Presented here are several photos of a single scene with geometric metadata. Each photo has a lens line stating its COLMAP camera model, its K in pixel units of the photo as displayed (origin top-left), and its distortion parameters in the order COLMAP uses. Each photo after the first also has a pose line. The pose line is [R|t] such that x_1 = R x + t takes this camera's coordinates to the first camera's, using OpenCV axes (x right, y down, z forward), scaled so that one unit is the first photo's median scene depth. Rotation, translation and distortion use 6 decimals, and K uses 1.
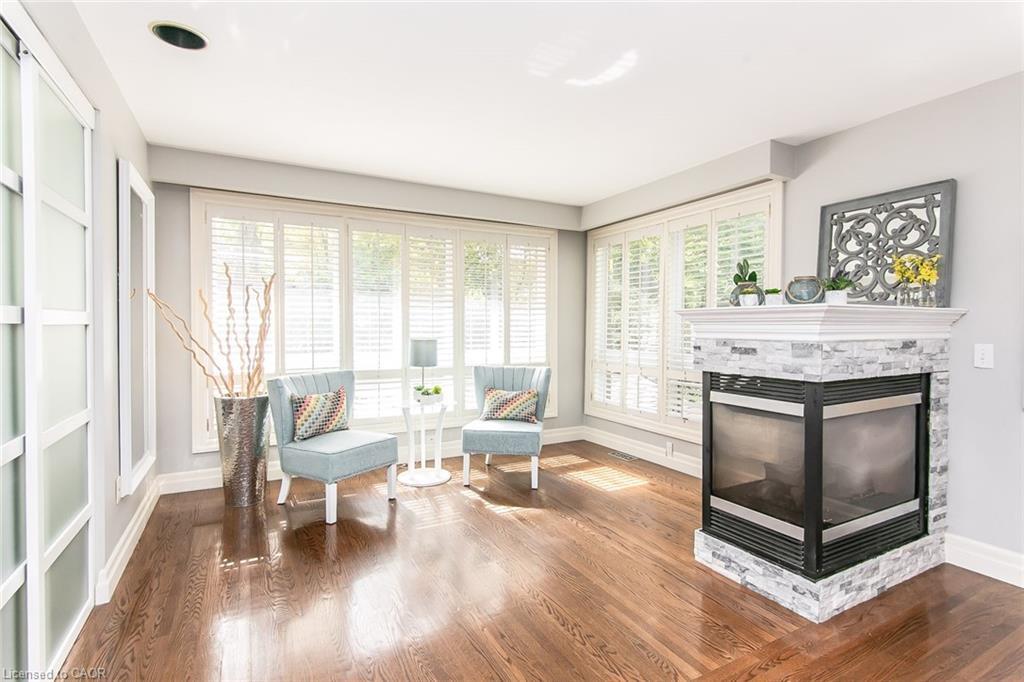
lens RADIAL K [[495.5, 0, 503.4], [0, 495.5, 320.0], [0, 0, 1]] dist [0.002904, 0.008791]
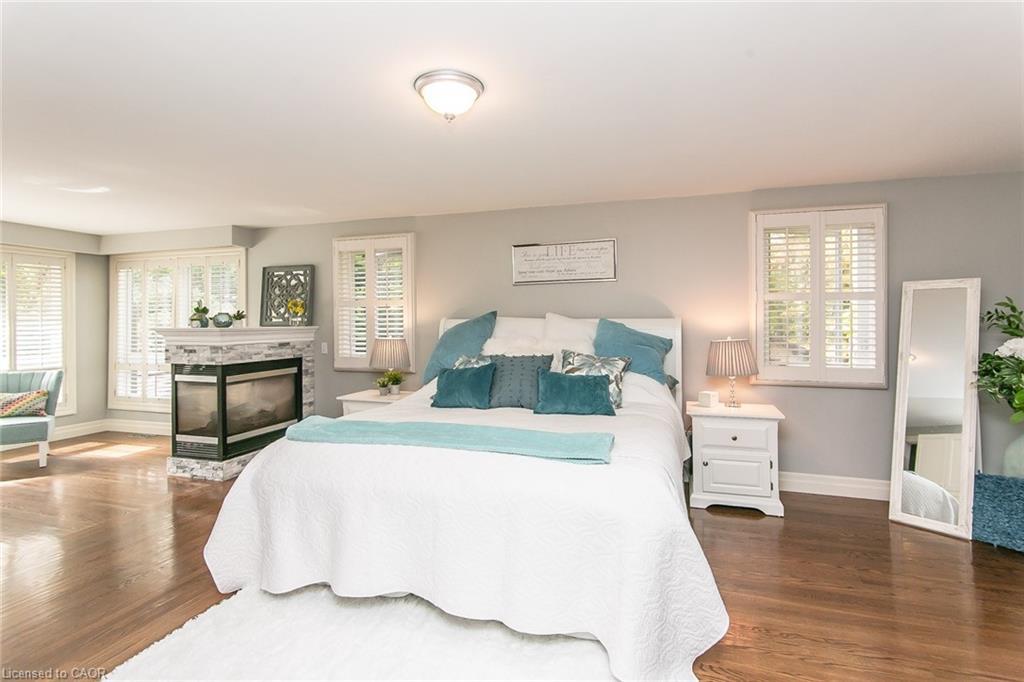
lens RADIAL K [[495.5, 0, 503.4], [0, 495.5, 320.0], [0, 0, 1]] dist [0.002904, 0.008791]
pose [[0.716798, -0.002796, 0.697276, 0.022449], [-0.001863, 0.999981, 0.005925, -0.059516], [-0.697279, -0.005546, 0.716779, -1.001217]]
